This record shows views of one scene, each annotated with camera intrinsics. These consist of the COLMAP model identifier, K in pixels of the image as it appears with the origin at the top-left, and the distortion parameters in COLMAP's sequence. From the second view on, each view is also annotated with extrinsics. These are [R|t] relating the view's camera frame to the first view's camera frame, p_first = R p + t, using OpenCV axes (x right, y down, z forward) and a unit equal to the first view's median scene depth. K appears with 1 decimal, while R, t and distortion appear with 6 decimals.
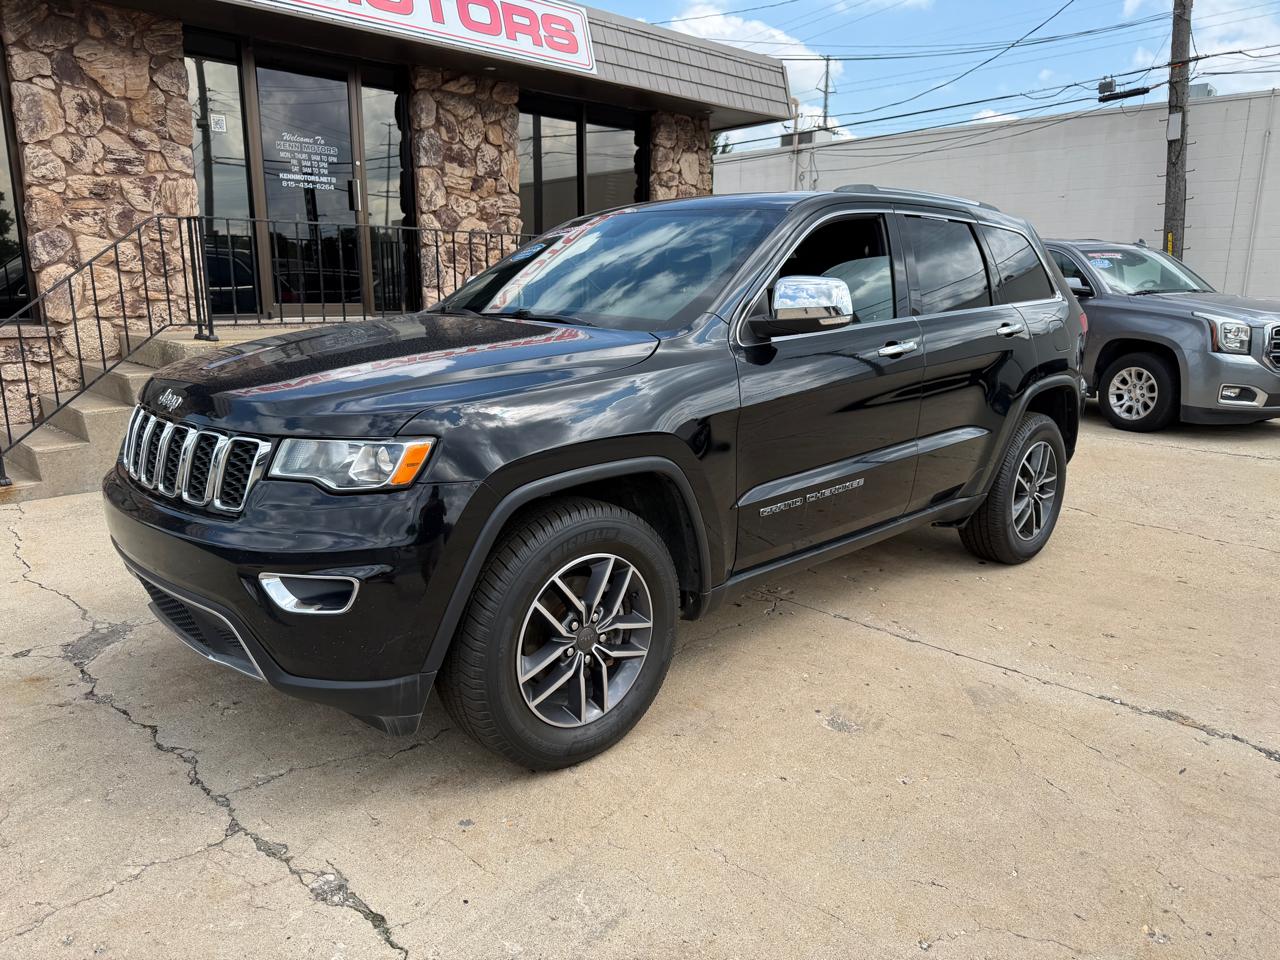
lens RADIAL K [[908.0, 0, 650.5], [0, 908.0, 479.7], [0, 0, 1]] dist [0.043181, -0.056046]
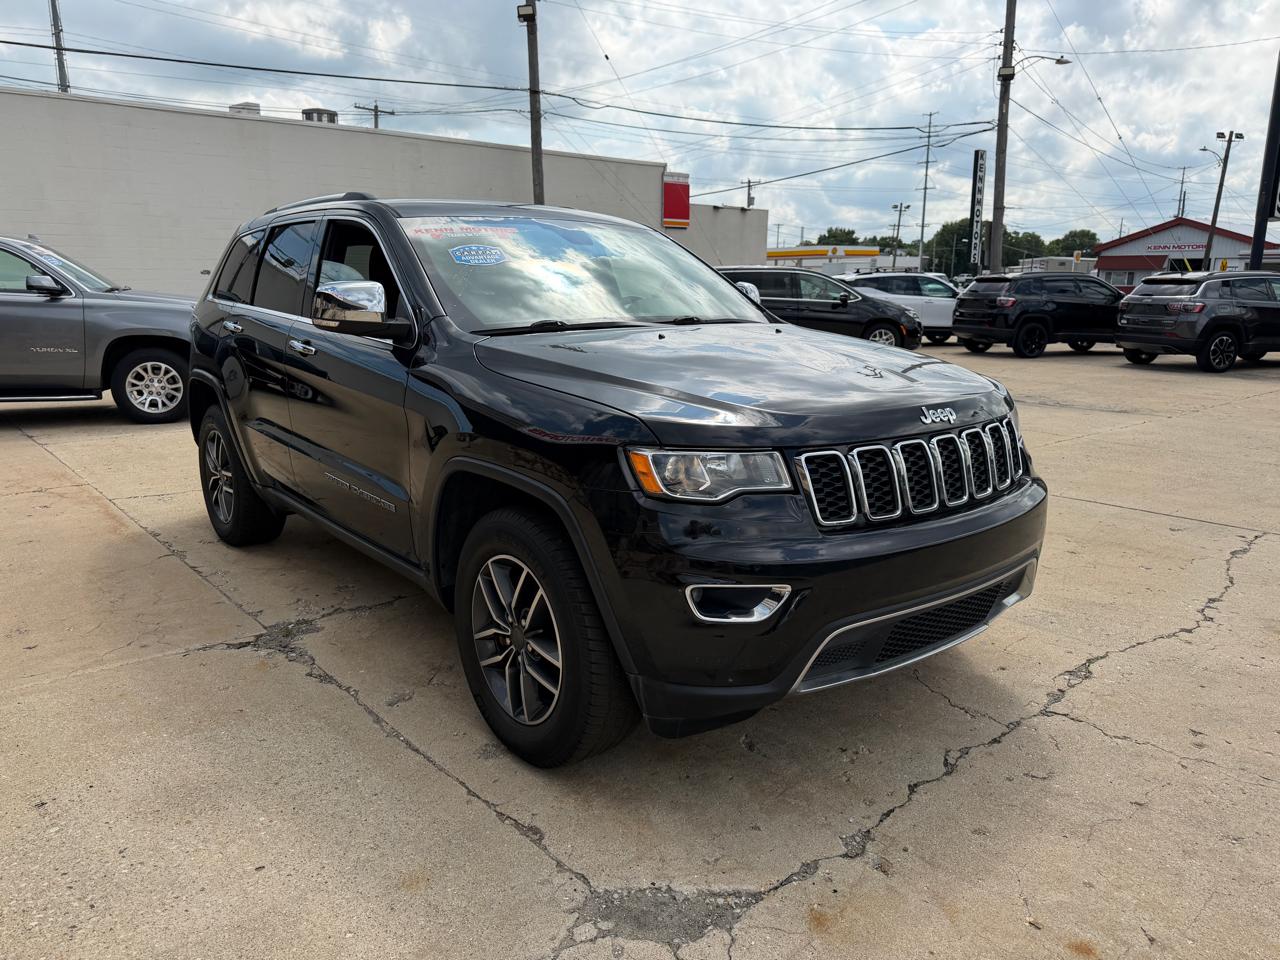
lens RADIAL K [[908.0, 0, 640.5], [0, 908.0, 482.4], [0, 0, 1]] dist [0.043181, -0.056046]
pose [[0.063869, -0.212722, 0.975023, -0.485795], [0.214333, 0.957142, 0.194781, -0.079574], [-0.974670, 0.196540, 0.106725, 0.403123]]
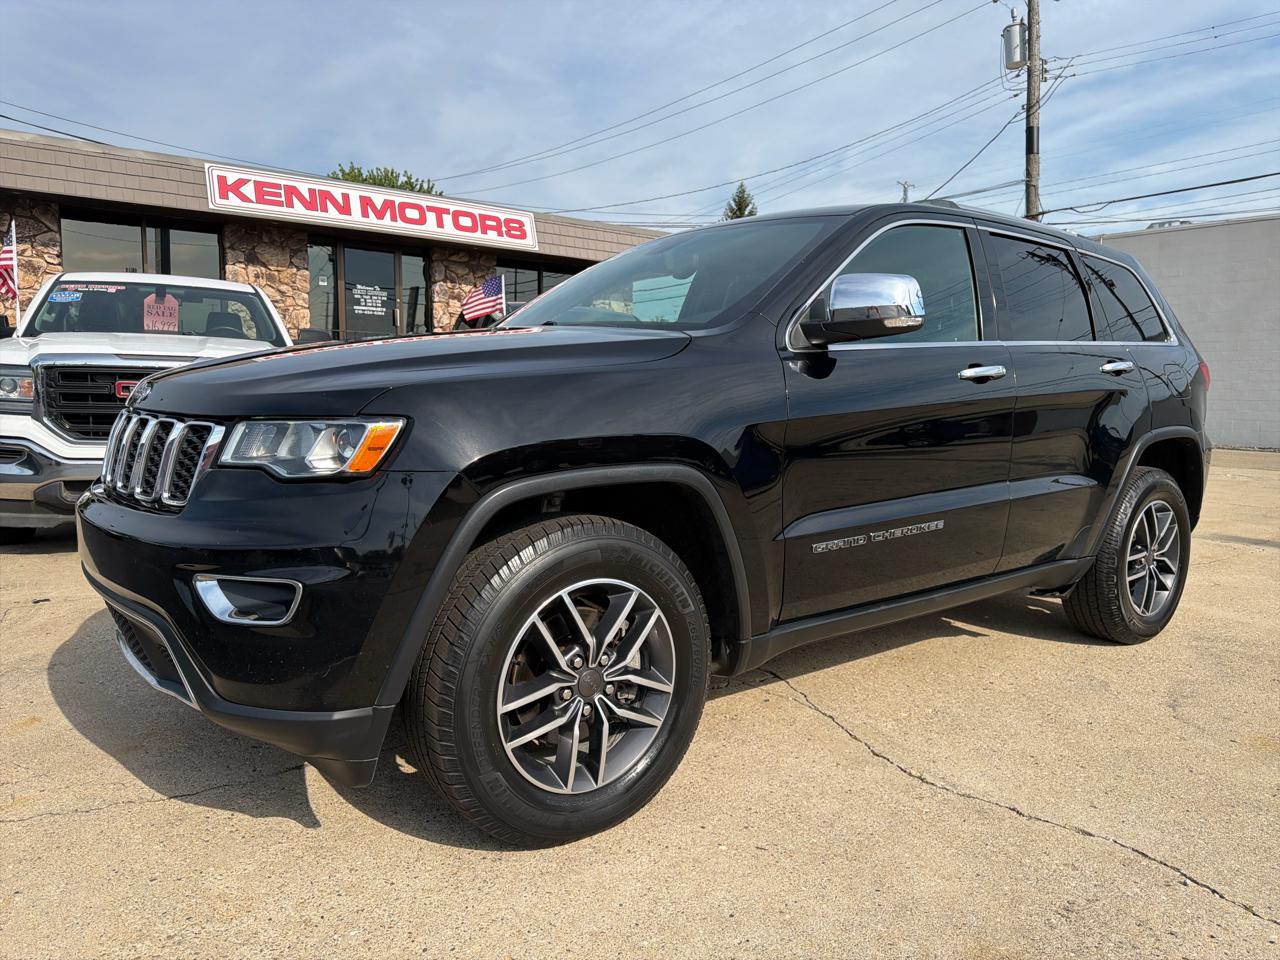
lens RADIAL K [[908.0, 0, 640.7], [0, 908.0, 483.5], [0, 0, 1]] dist [0.043181, -0.056046]
pose [[0.991936, 0.019663, -0.125204, 0.398233], [-0.033862, 0.993096, -0.112313, 0.203776], [0.122131, 0.115647, 0.985753, -0.692260]]
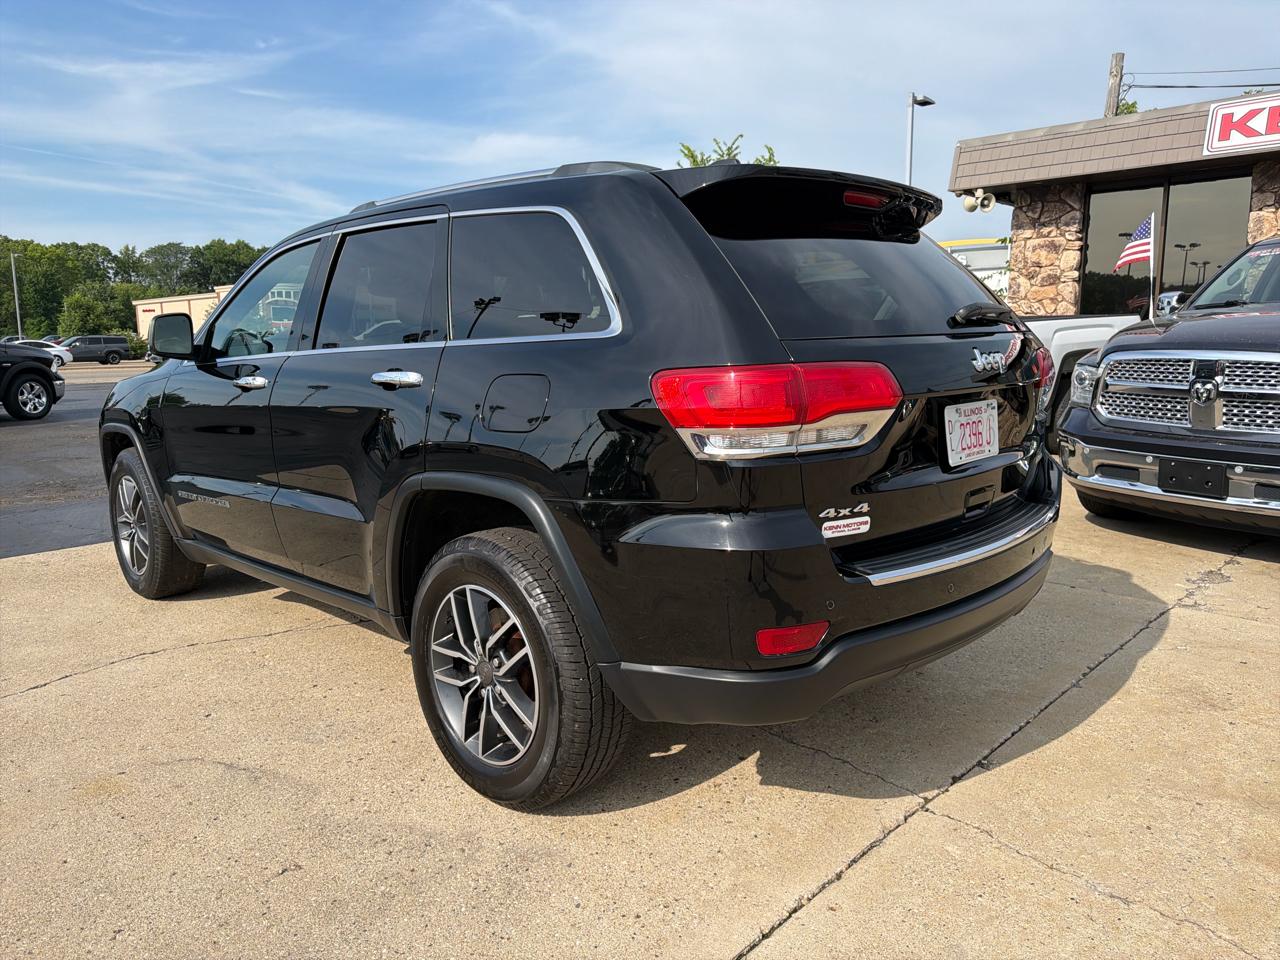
lens RADIAL K [[908.0, 0, 620.8], [0, 908.0, 486.7], [0, 0, 1]] dist [0.043181, -0.056046]
pose [[-0.008077, 0.155915, -0.987737, 0.931129], [-0.205415, 0.966445, 0.154234, 0.052217], [0.978642, 0.204142, 0.024221, -0.123182]]
